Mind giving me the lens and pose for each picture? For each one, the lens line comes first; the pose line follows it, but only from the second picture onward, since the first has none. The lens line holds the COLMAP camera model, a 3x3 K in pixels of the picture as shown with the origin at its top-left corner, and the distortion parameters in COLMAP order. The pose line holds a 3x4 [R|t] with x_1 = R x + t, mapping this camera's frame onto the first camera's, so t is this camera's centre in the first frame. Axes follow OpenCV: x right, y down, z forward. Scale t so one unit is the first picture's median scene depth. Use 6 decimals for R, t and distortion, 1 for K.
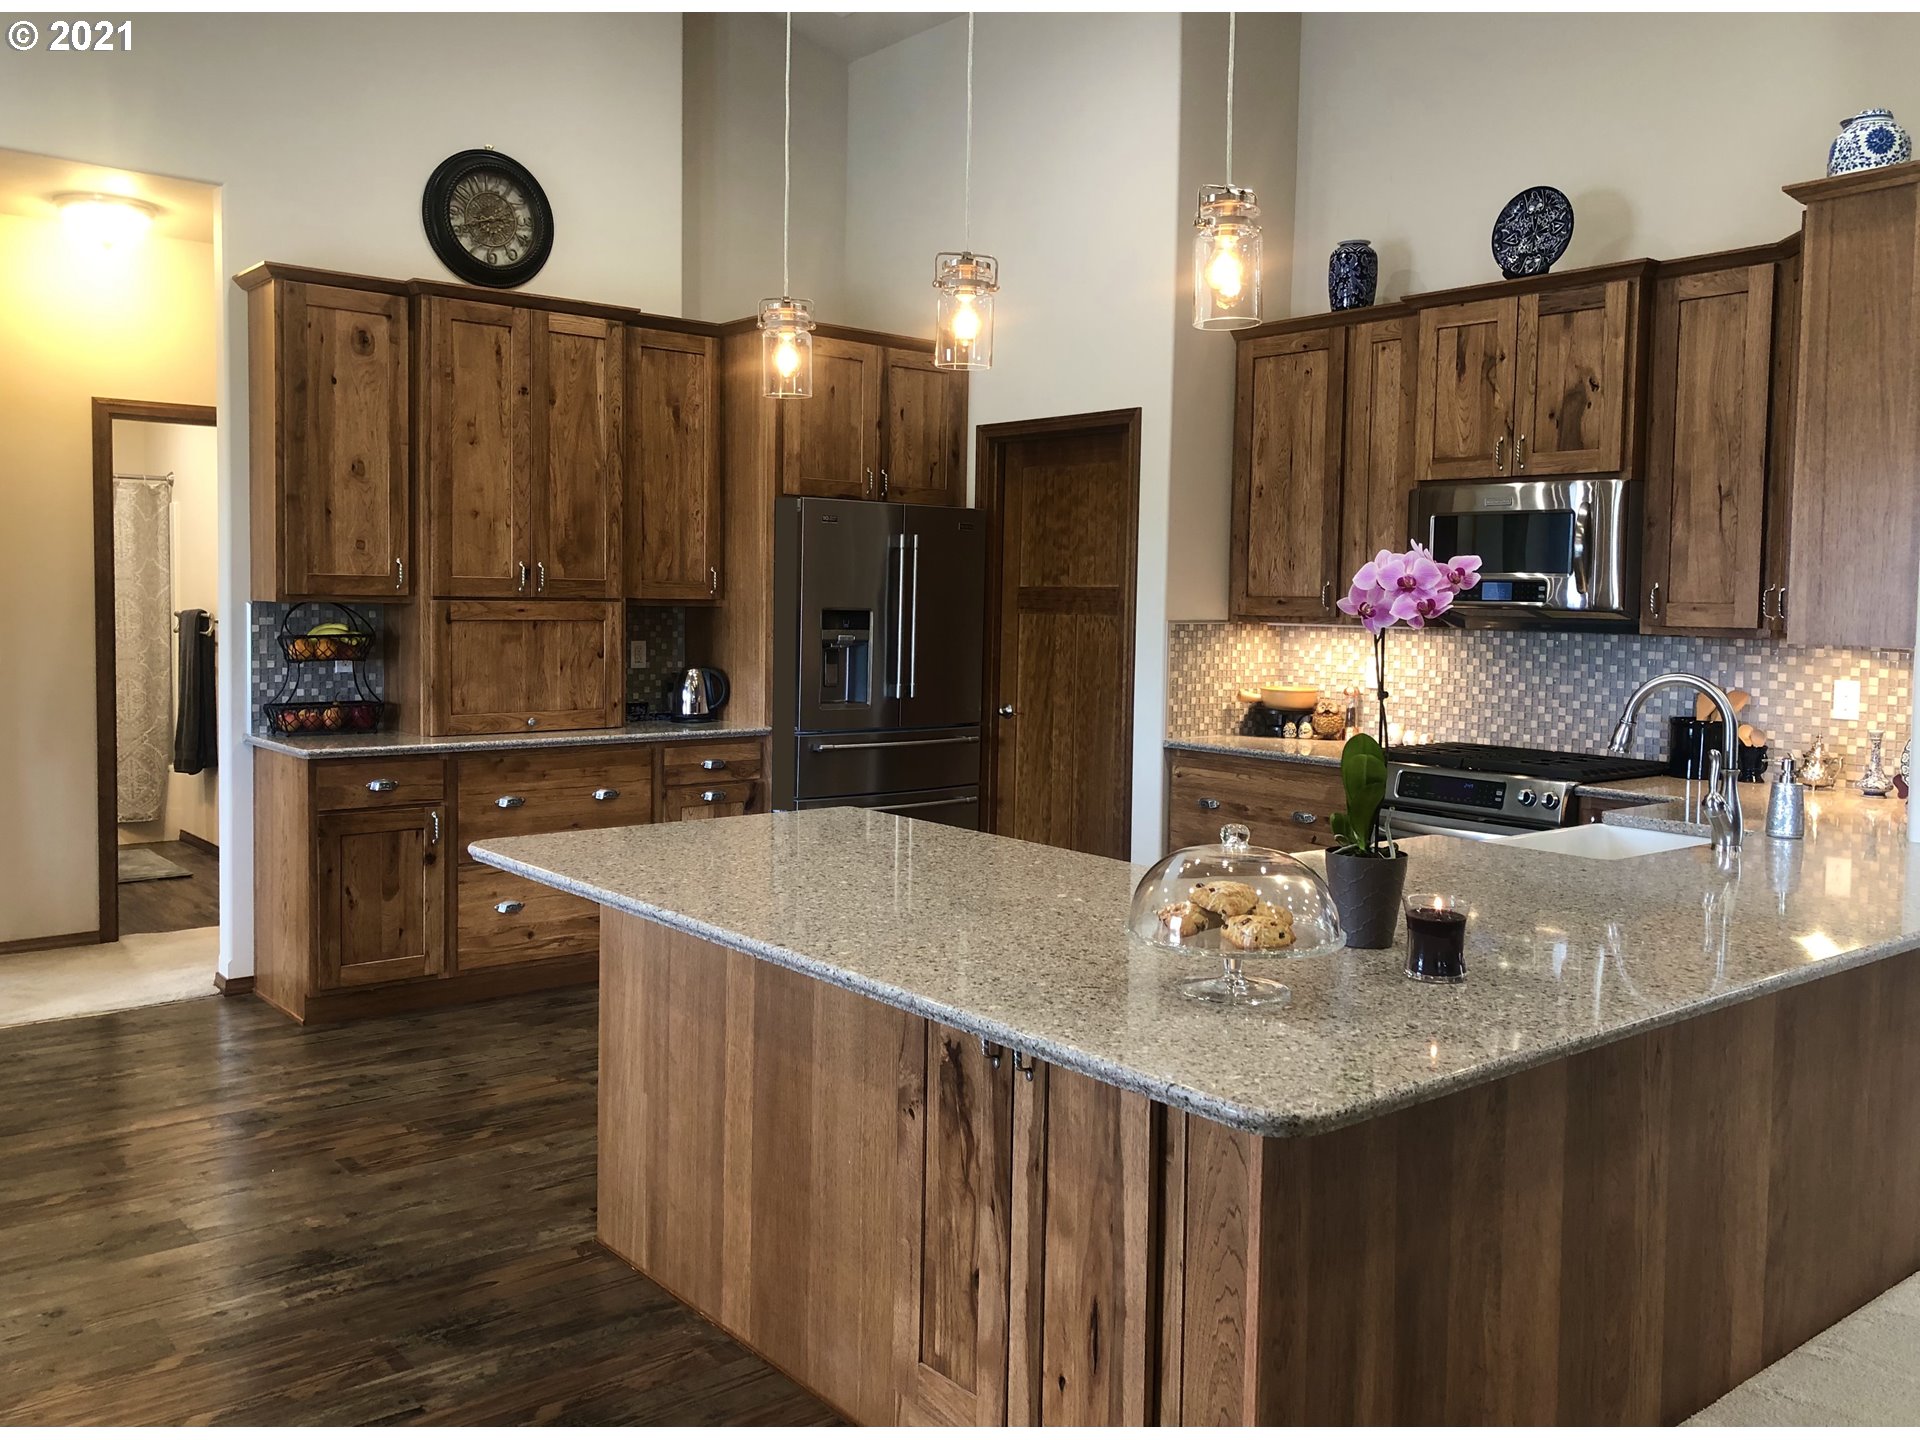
lens RADIAL K [[1587.6, 0, 961.4], [0, 1587.6, 678.2], [0, 0, 1]] dist [0.015945, -0.006884]
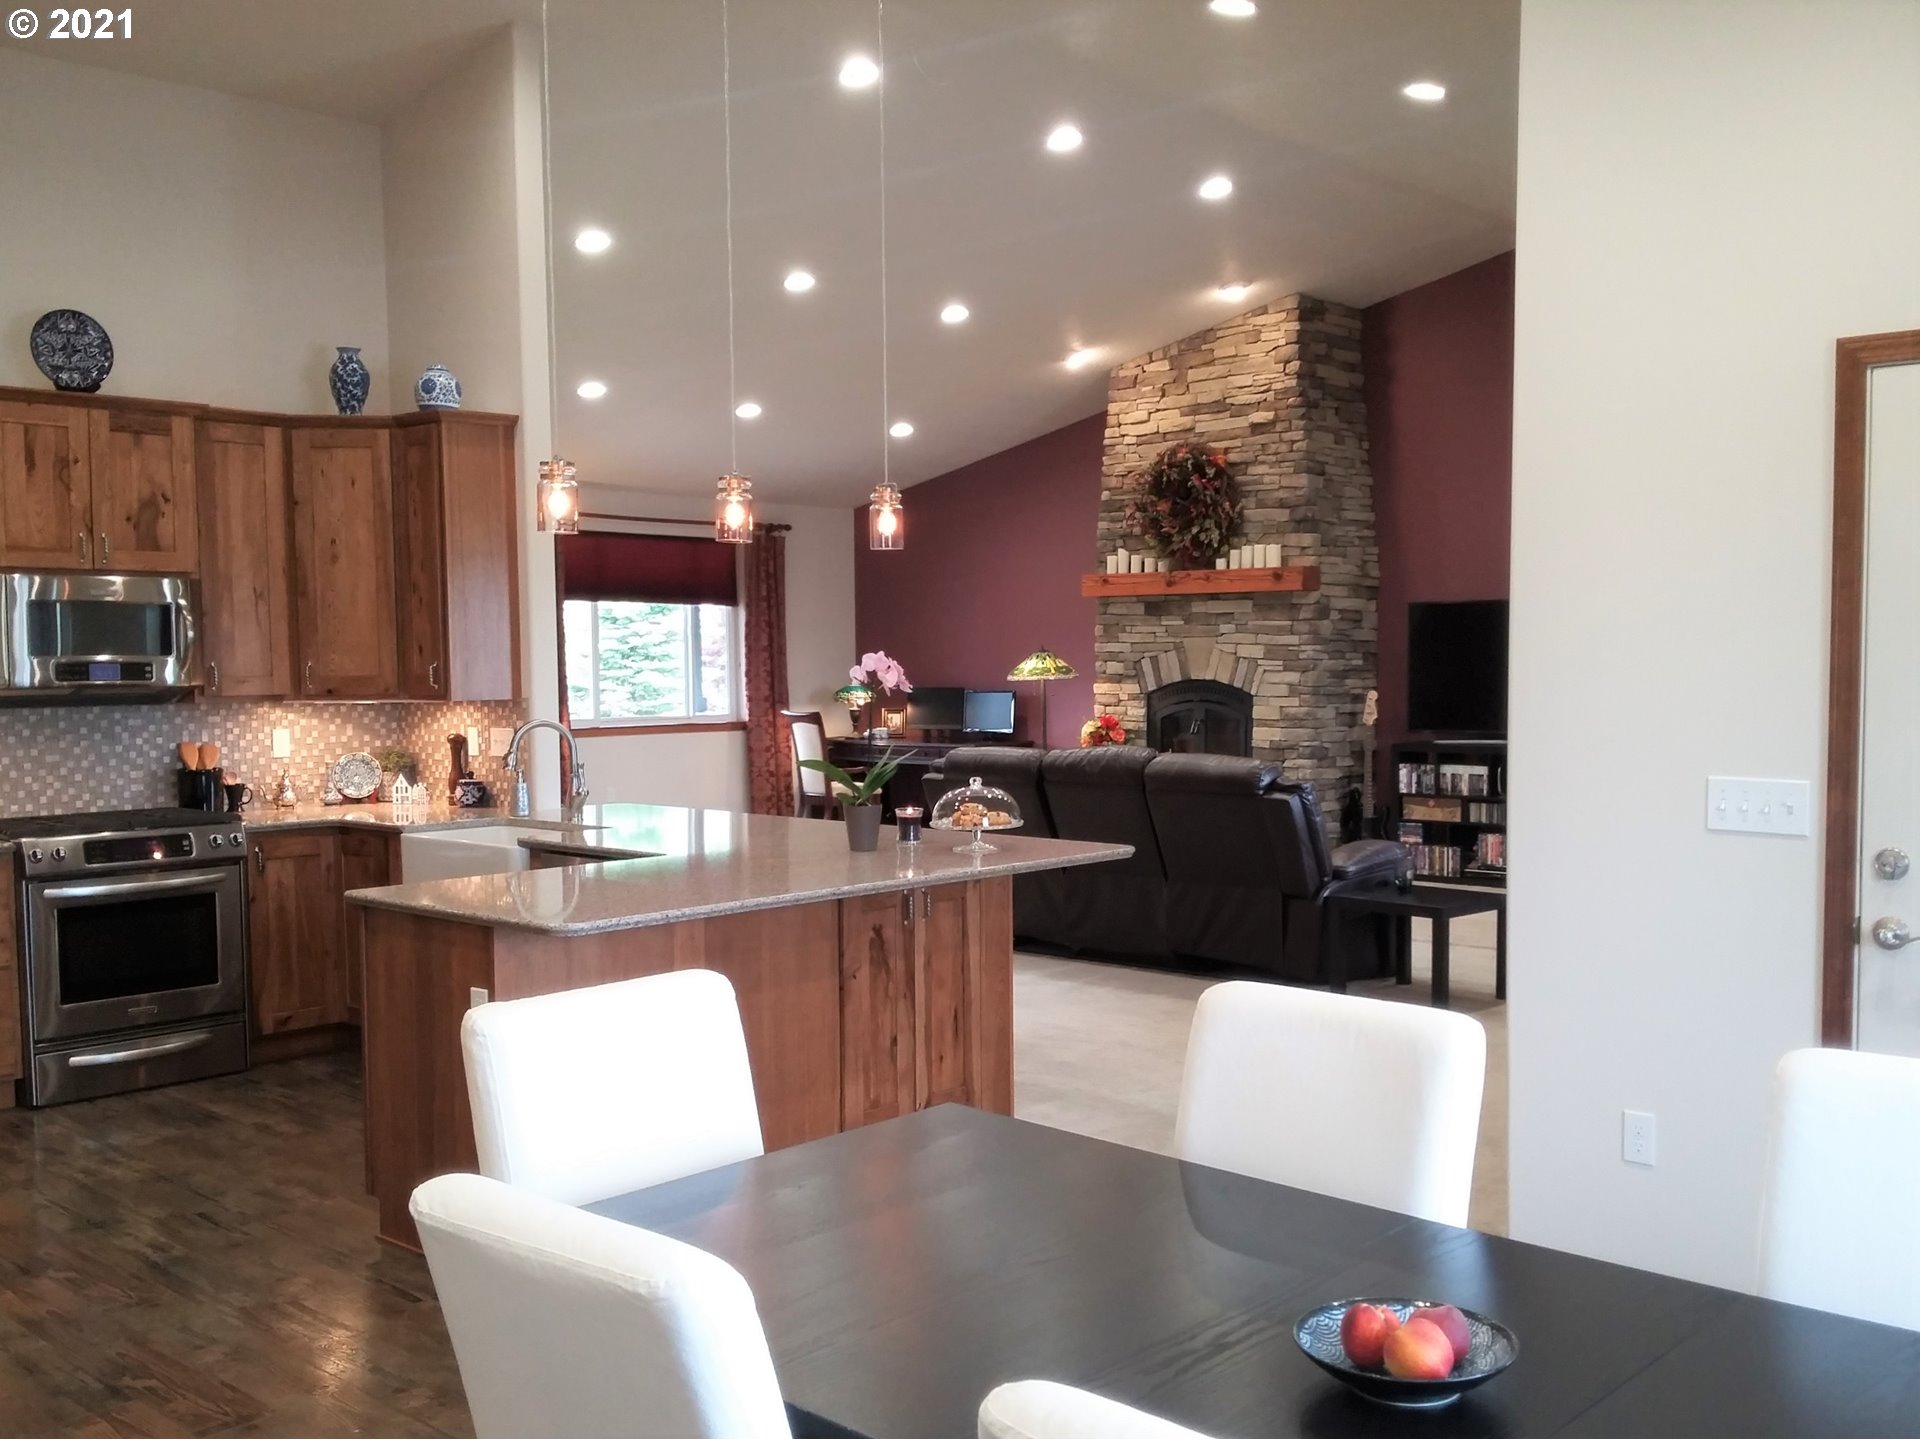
lens RADIAL K [[1815.6, 0, 995.3], [0, 1815.6, 774.1], [0, 0, 1]] dist [0.072356, -0.148446]
pose [[-0.144539, -0.082798, 0.986029, -0.965065], [0.058143, 0.994060, 0.091996, -0.060996], [-0.987789, 0.070628, -0.138866, 0.526369]]
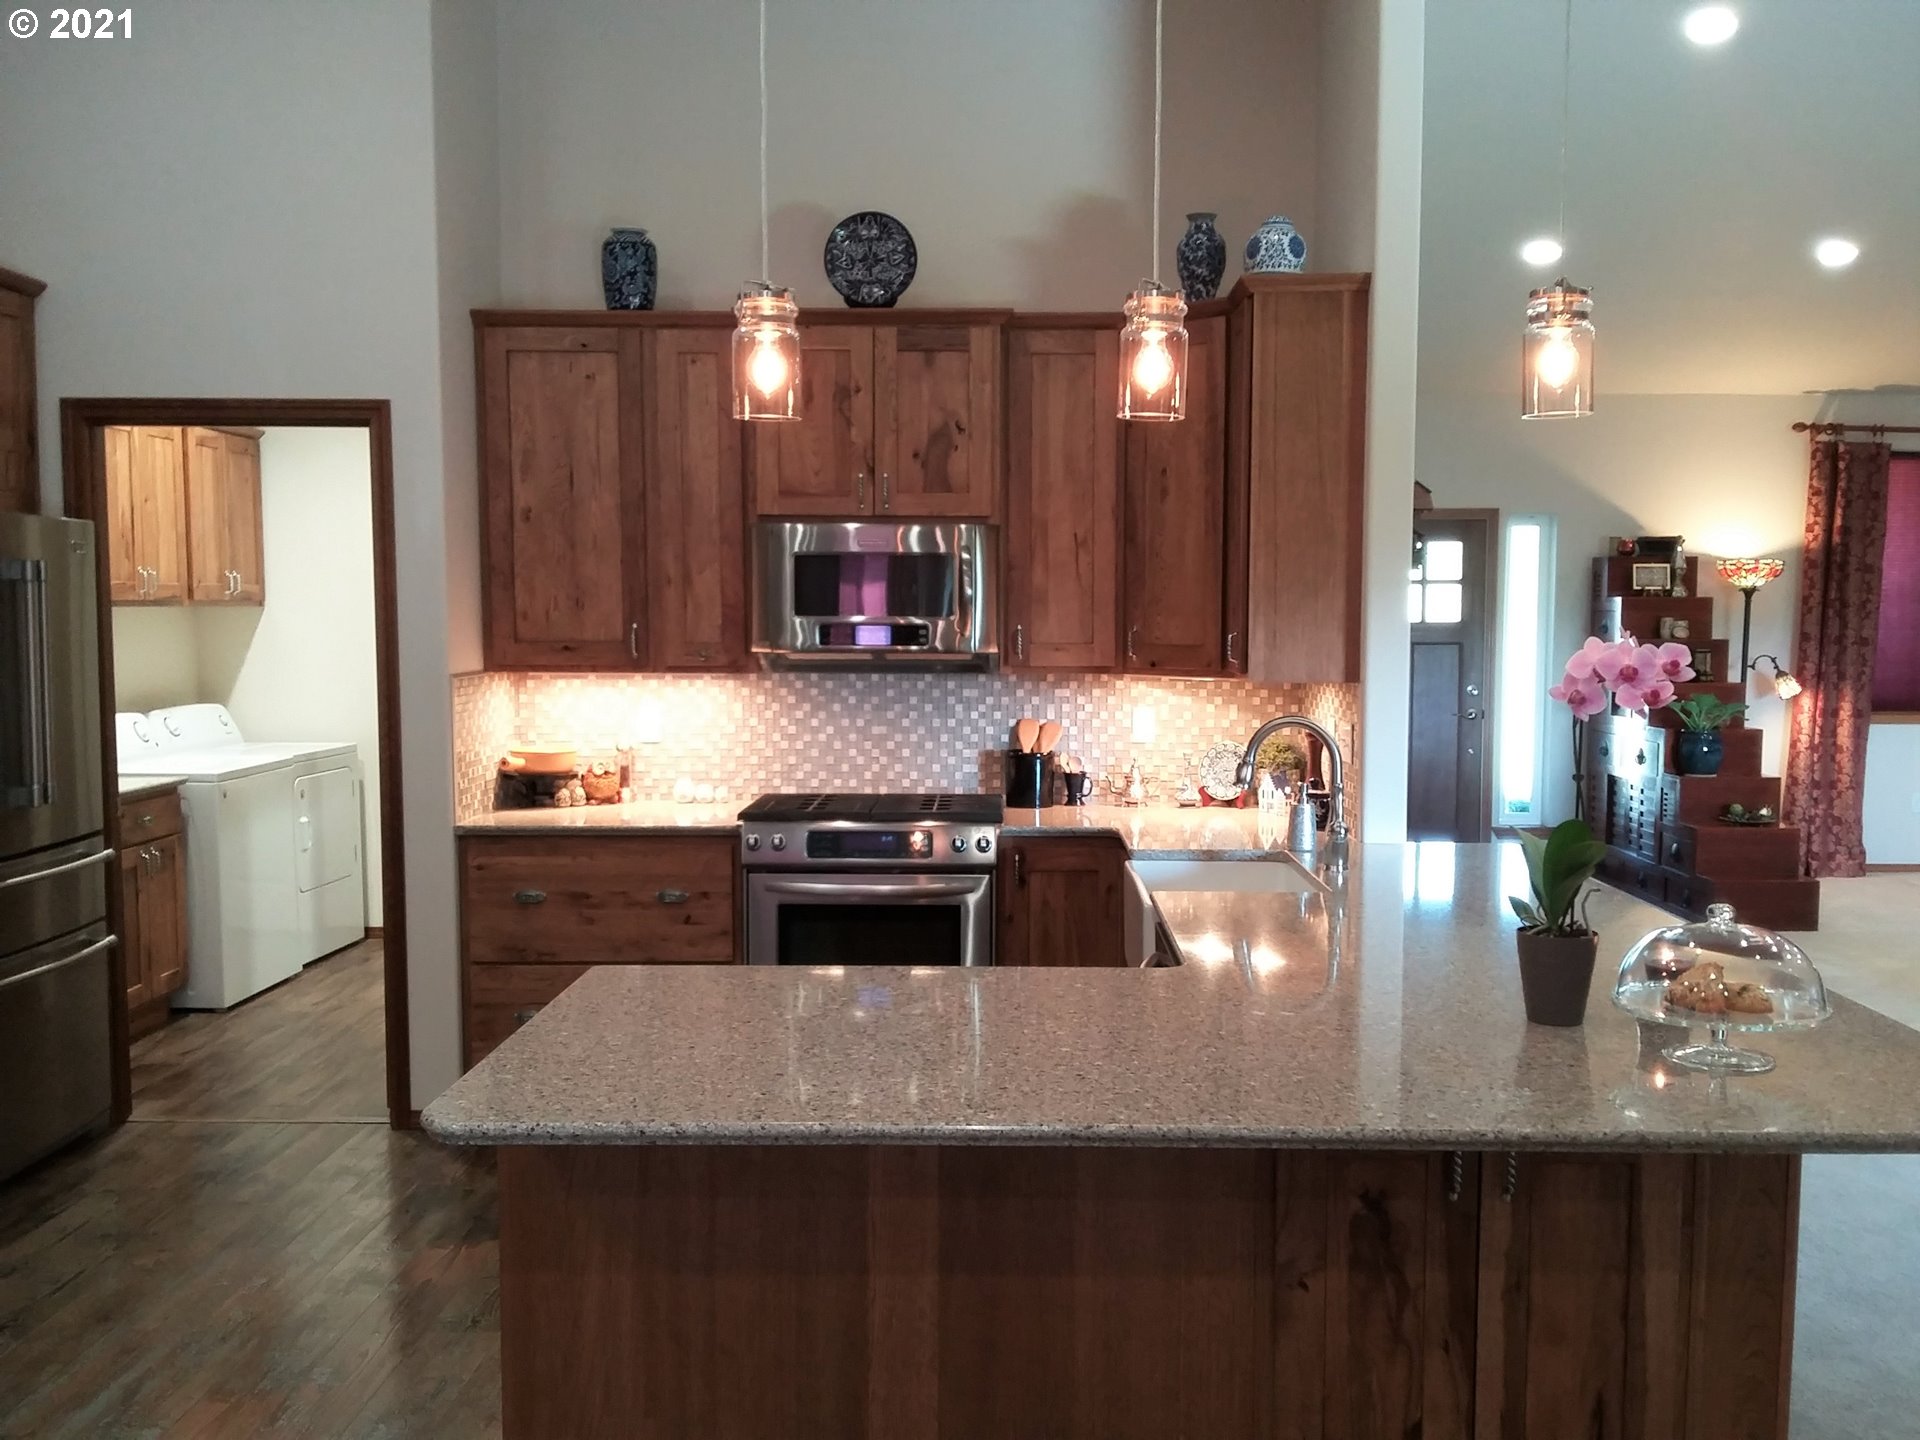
lens RADIAL K [[1761.9, 0, 1002.9], [0, 1761.9, 763.3], [0, 0, 1]] dist [0.087901, -0.167576]
pose [[0.637691, -0.082964, 0.765811, -0.410513], [0.049398, 0.996541, 0.066826, -0.041816], [-0.768707, -0.004785, 0.639584, 0.236919]]
